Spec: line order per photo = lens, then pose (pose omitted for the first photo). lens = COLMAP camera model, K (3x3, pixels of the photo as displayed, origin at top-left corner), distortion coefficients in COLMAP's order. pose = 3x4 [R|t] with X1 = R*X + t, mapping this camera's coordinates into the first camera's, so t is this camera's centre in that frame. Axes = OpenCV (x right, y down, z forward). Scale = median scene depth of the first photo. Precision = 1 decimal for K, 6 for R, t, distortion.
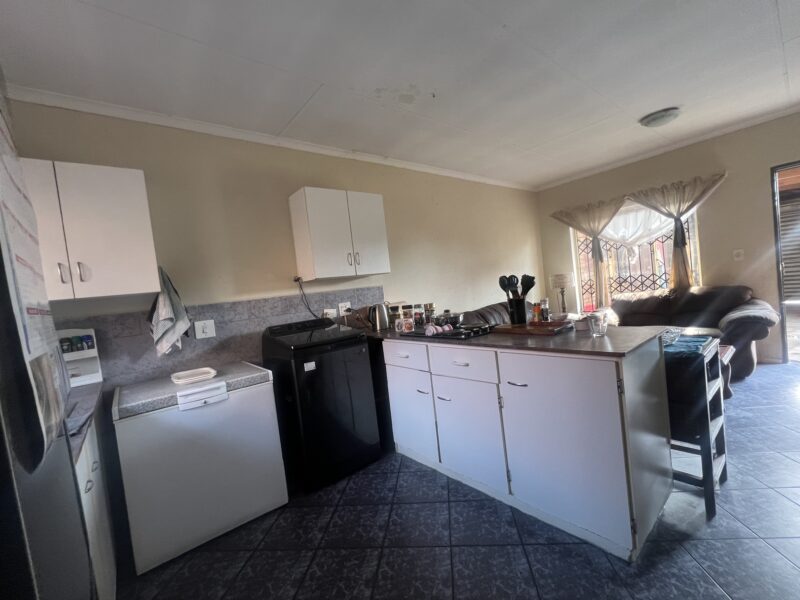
lens RADIAL K [[338.1, 0, 398.2], [0, 338.1, 301.8], [0, 0, 1]] dist [0.000373, -0.000056]
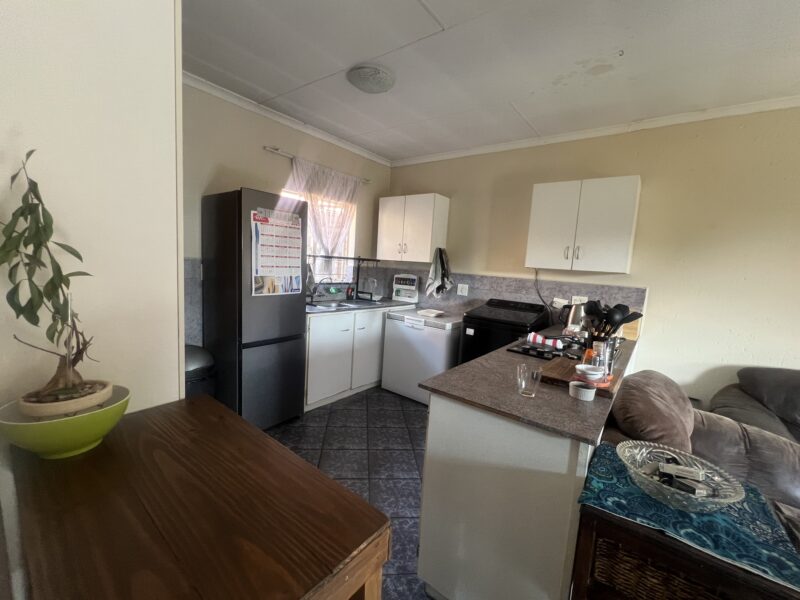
lens RADIAL K [[338.1, 0, 398.2], [0, 338.1, 301.8], [0, 0, 1]] dist [0.000373, -0.000056]
pose [[0.212645, 0.240833, -0.946985, 0.574579], [-0.129513, 0.967546, 0.216979, -0.111108], [0.968508, 0.076507, 0.236935, 0.248036]]
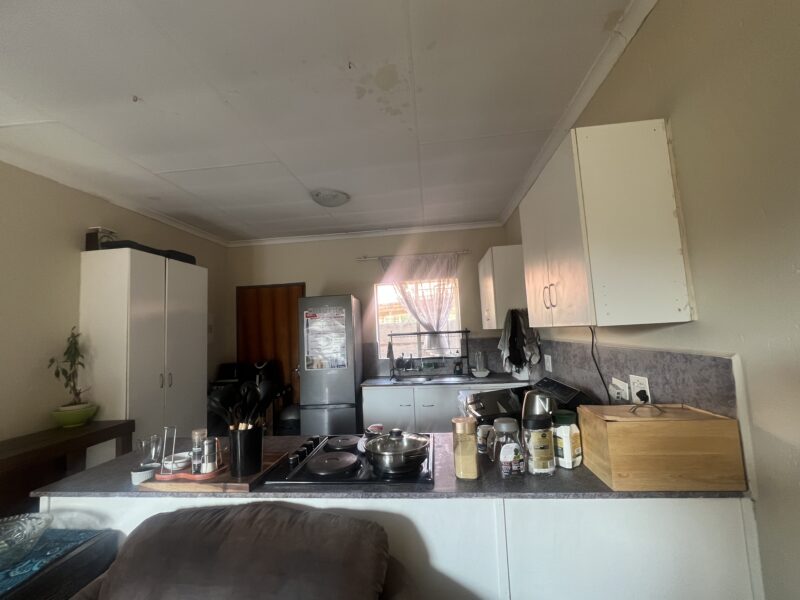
lens RADIAL K [[338.1, 0, 398.2], [0, 338.1, 301.8], [0, 0, 1]] dist [0.000373, -0.000056]
pose [[-0.695147, 0.086383, -0.713658, 0.348770], [0.098635, 0.994826, 0.024340, -0.127290], [0.712068, -0.053472, -0.700071, 0.982475]]
